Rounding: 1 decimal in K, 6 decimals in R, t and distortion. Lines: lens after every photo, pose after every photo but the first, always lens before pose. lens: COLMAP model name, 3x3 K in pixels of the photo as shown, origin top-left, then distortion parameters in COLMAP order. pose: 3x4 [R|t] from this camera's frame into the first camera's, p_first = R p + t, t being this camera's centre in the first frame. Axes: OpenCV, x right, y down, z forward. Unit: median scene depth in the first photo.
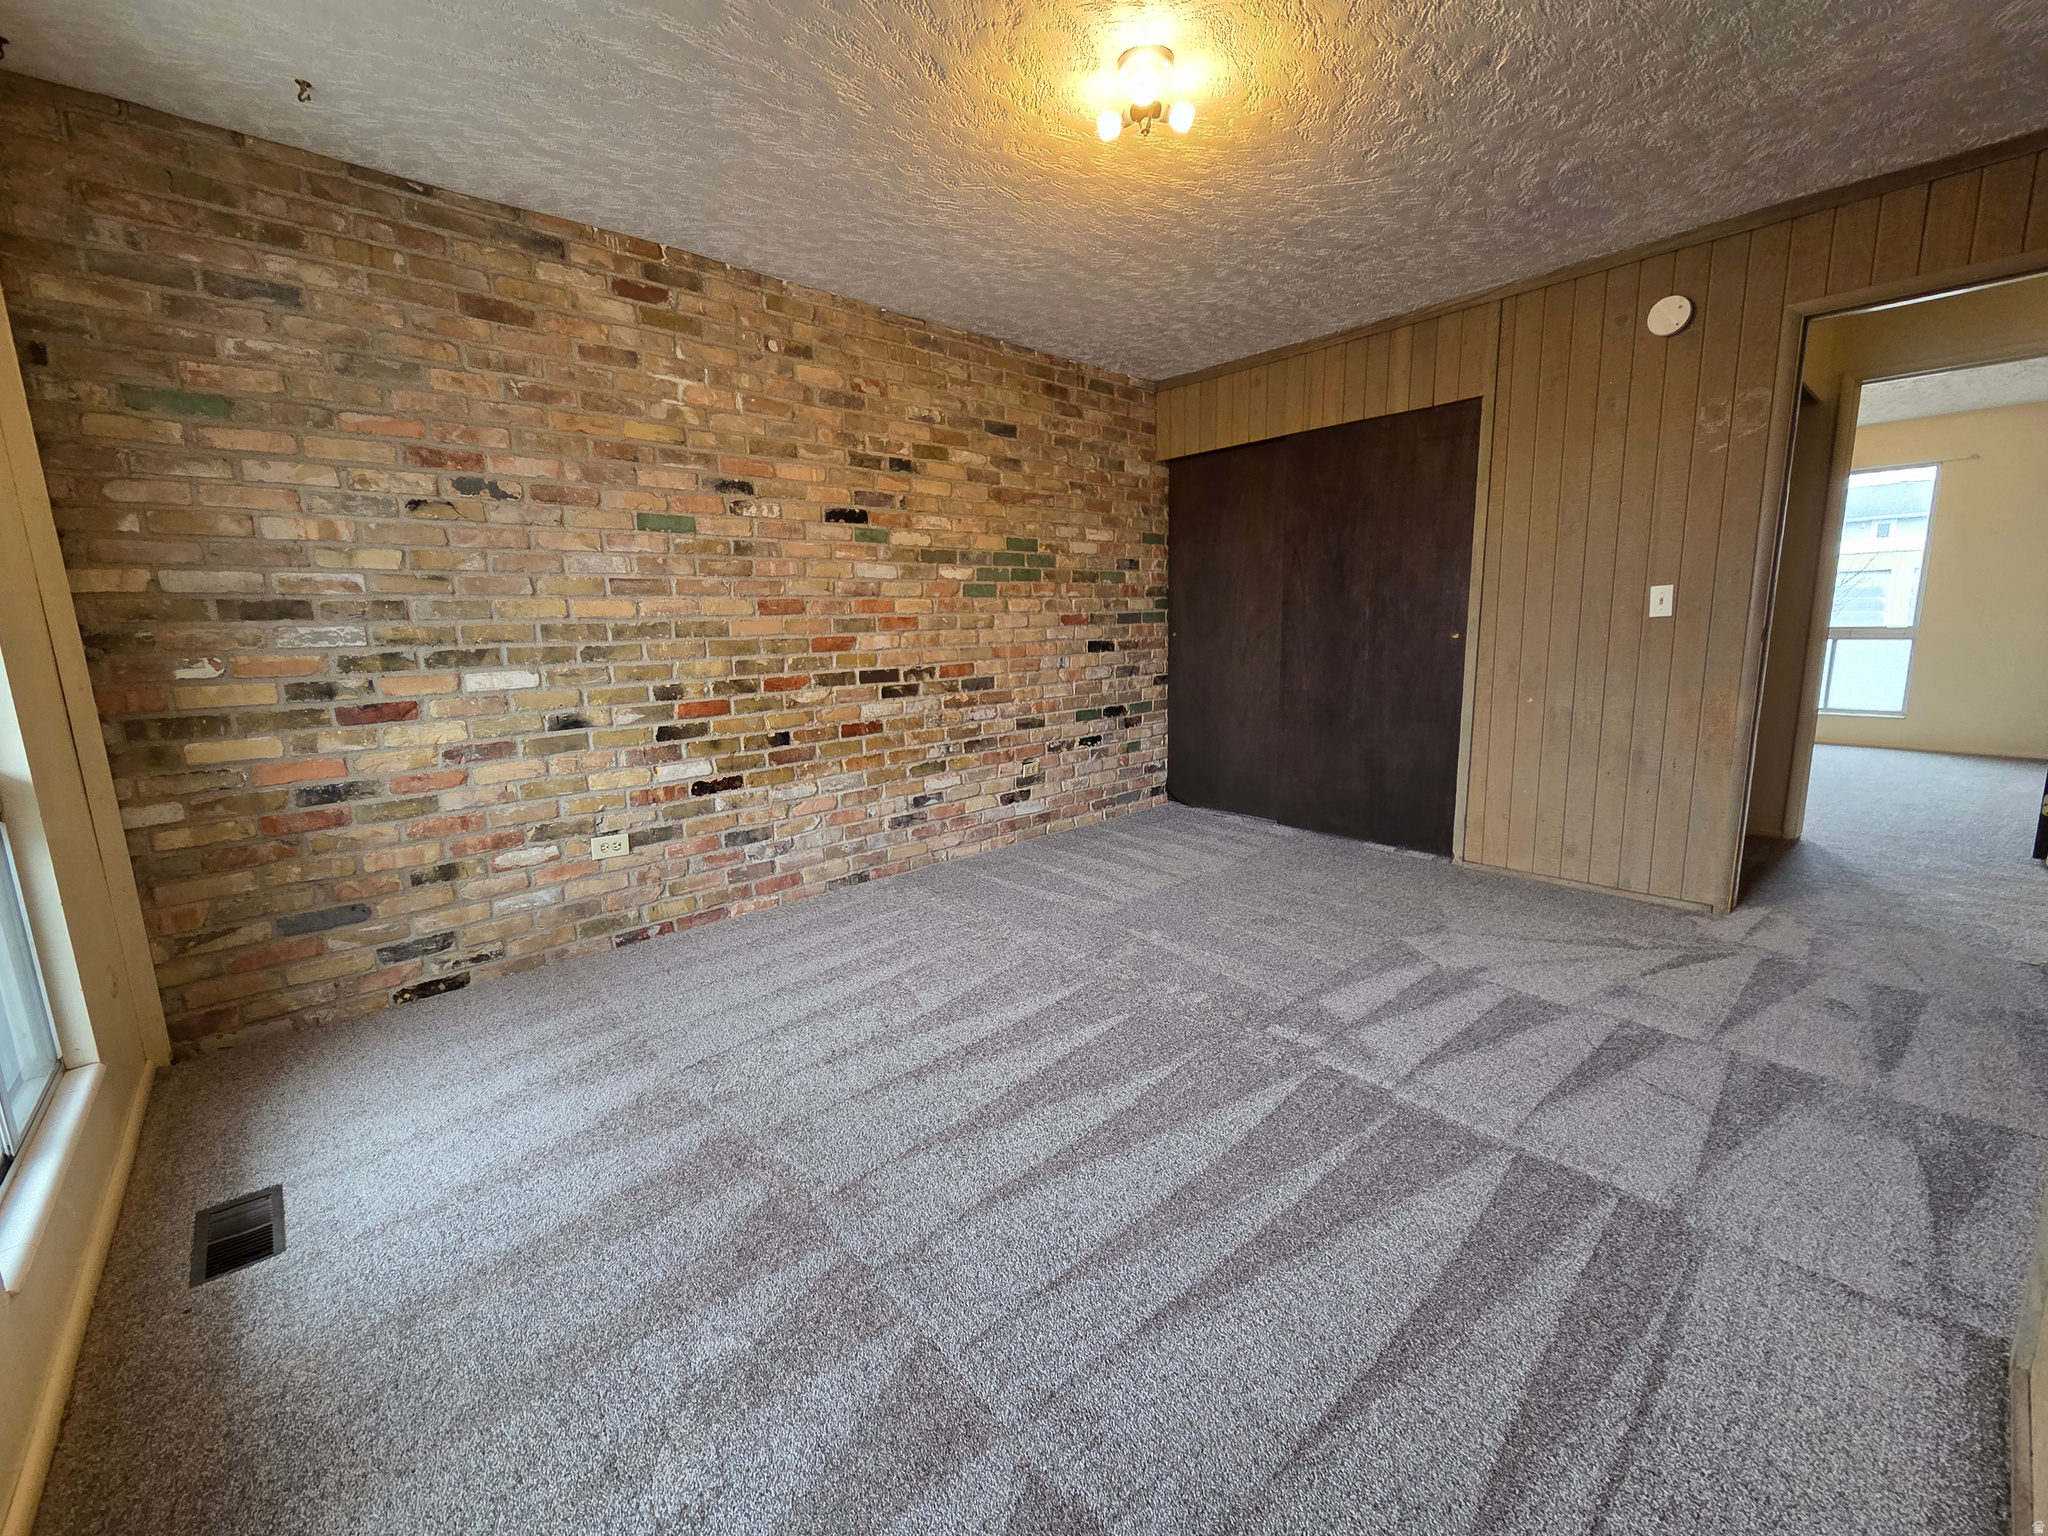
lens RADIAL K [[841.3, 0, 1029.8], [0, 841.3, 761.8], [0, 0, 1]] dist [0.007543, -0.001435]
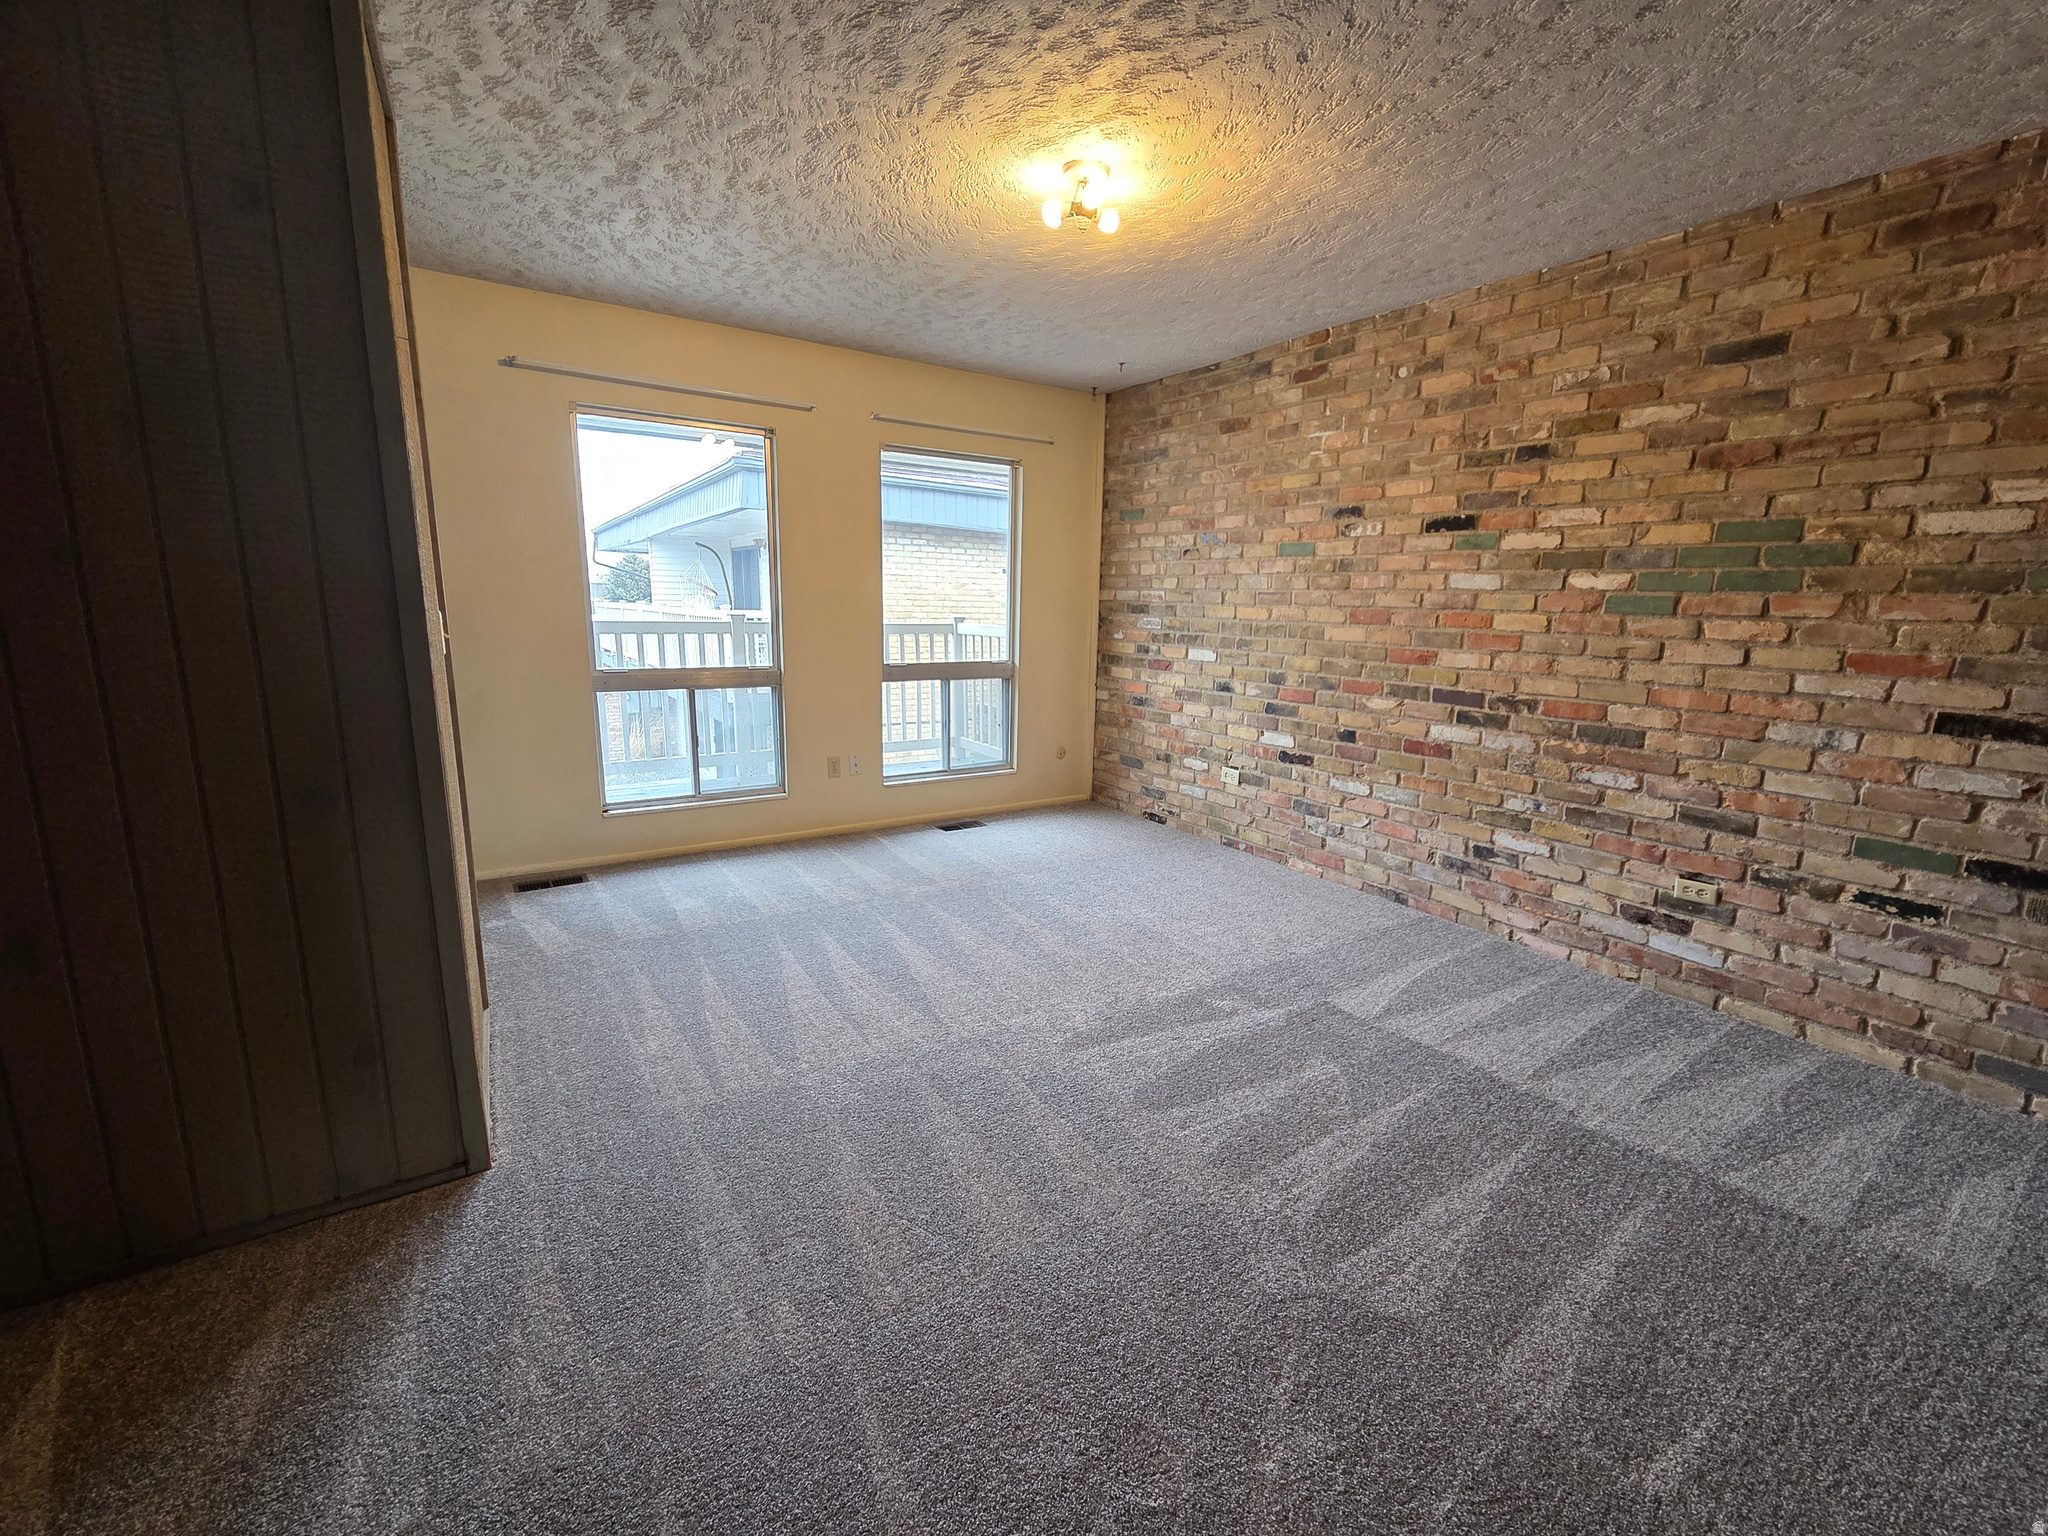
lens RADIAL K [[841.3, 0, 1031.9], [0, 841.3, 768.9], [0, 0, 1]] dist [0.007543, -0.001435]
pose [[-0.151456, 0.212794, -0.965287, 0.855724], [-0.188426, 0.952430, 0.239524, -0.175162], [0.970338, 0.218163, -0.104155, 0.729733]]
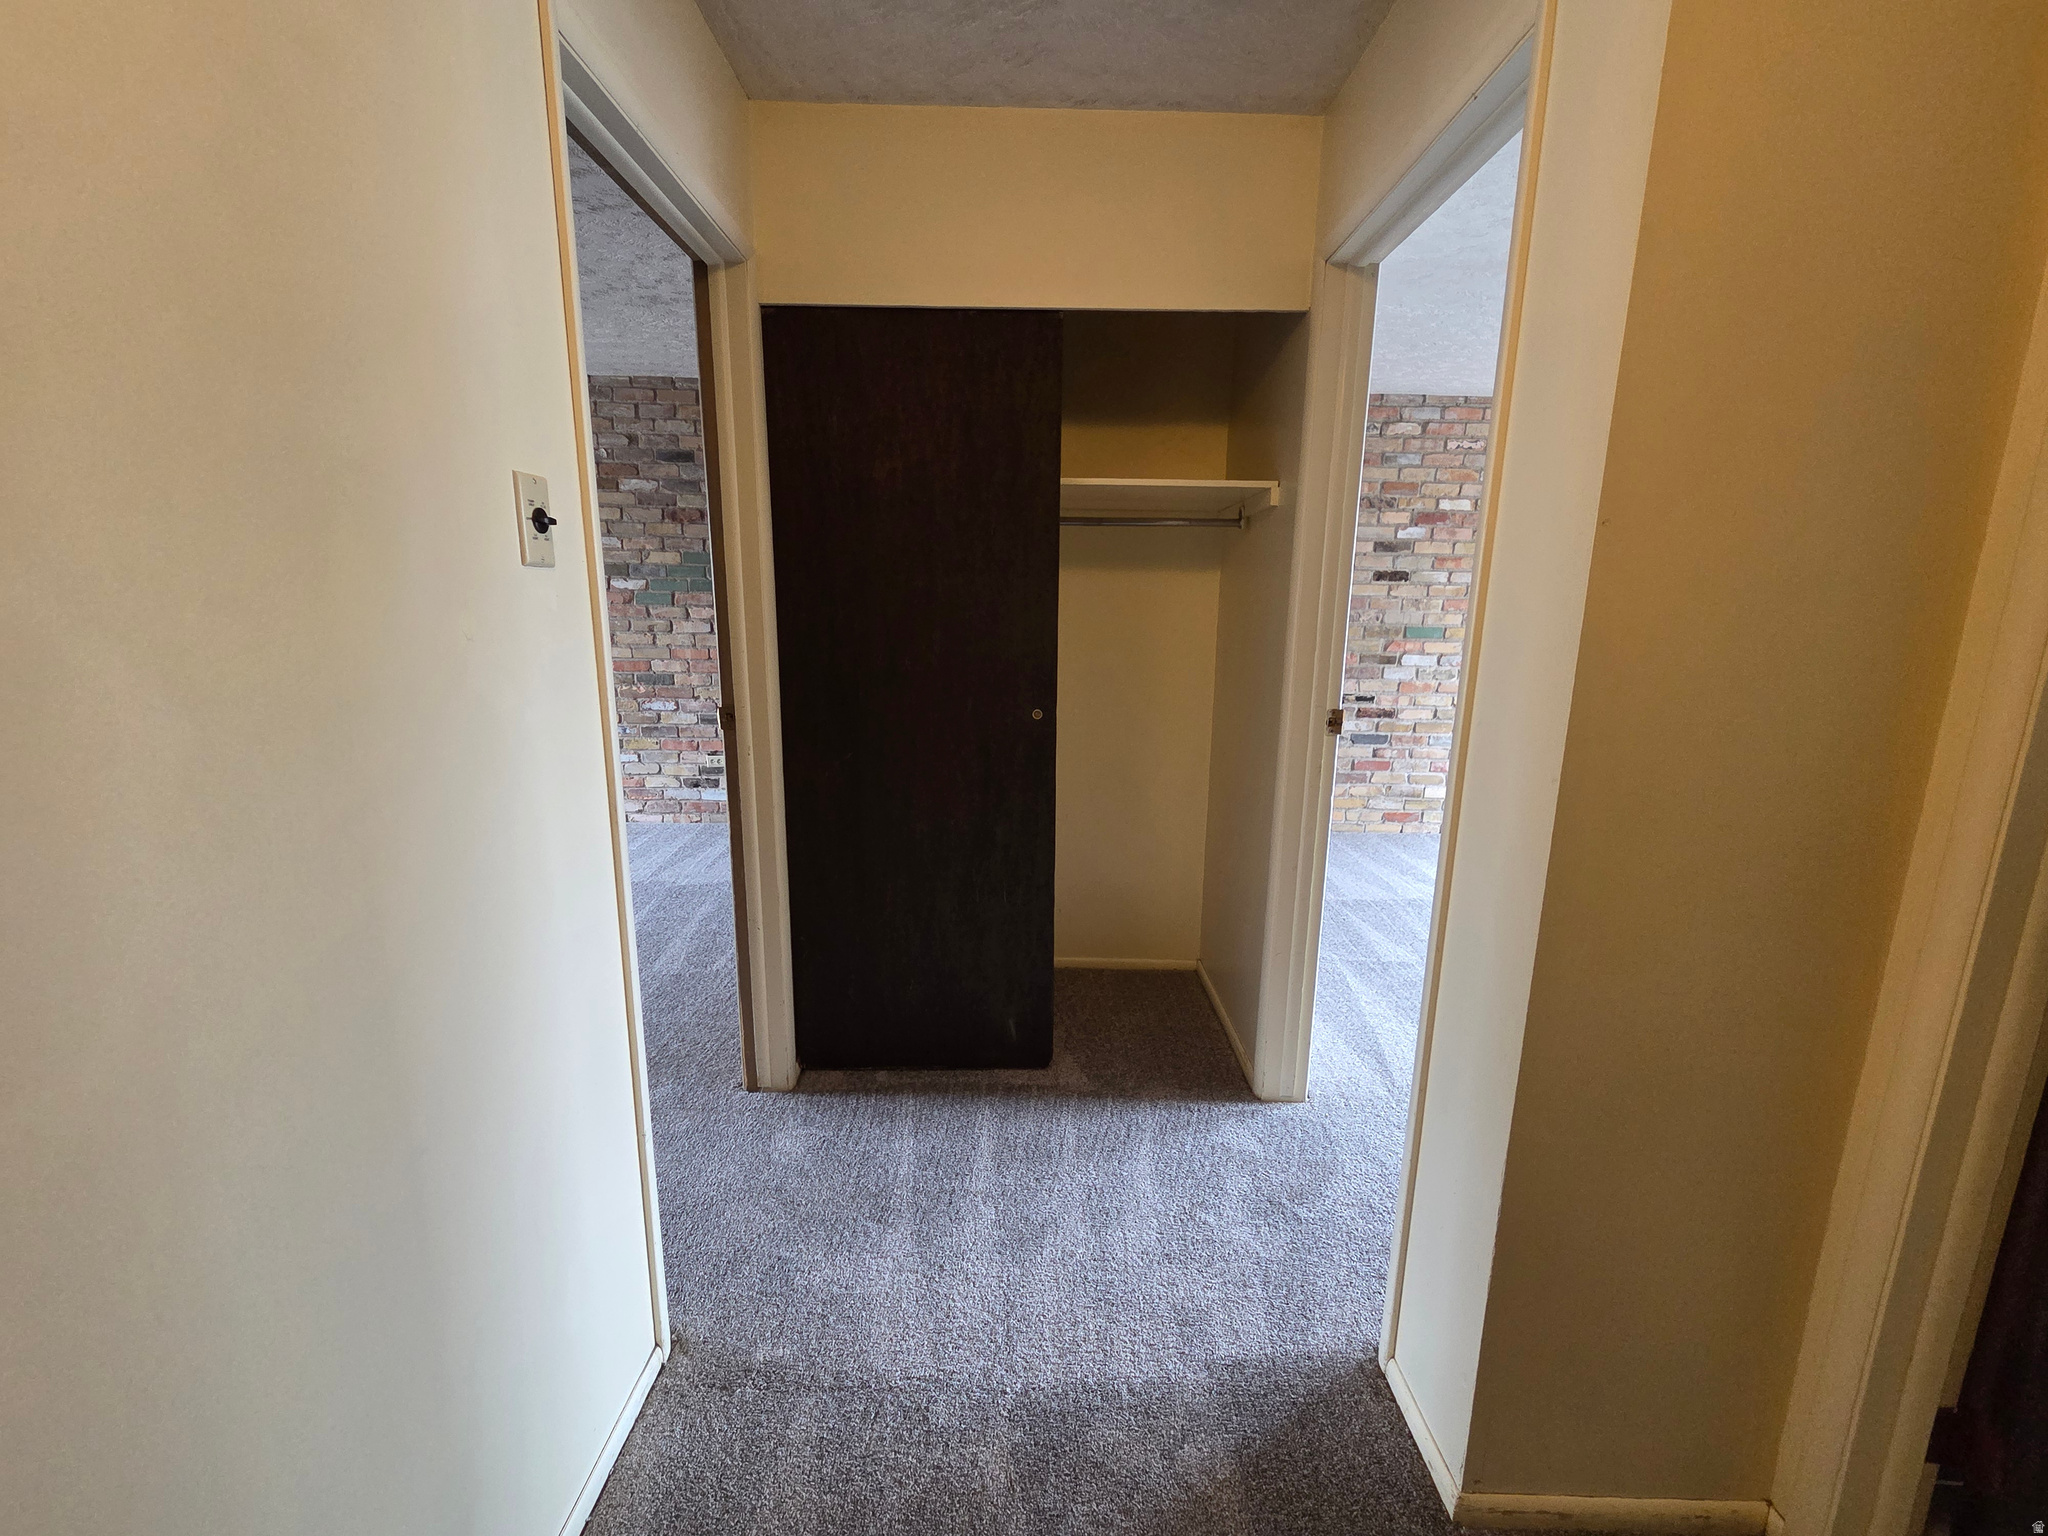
lens RADIAL K [[841.3, 0, 1027.4], [0, 841.3, 778.5], [0, 0, 1]] dist [0.007543, -0.001435]
pose [[0.743129, 0.169671, -0.647279, 1.326176], [-0.146949, 0.985086, 0.089511, -0.166093], [0.652813, 0.028599, 0.756979, 0.550869]]
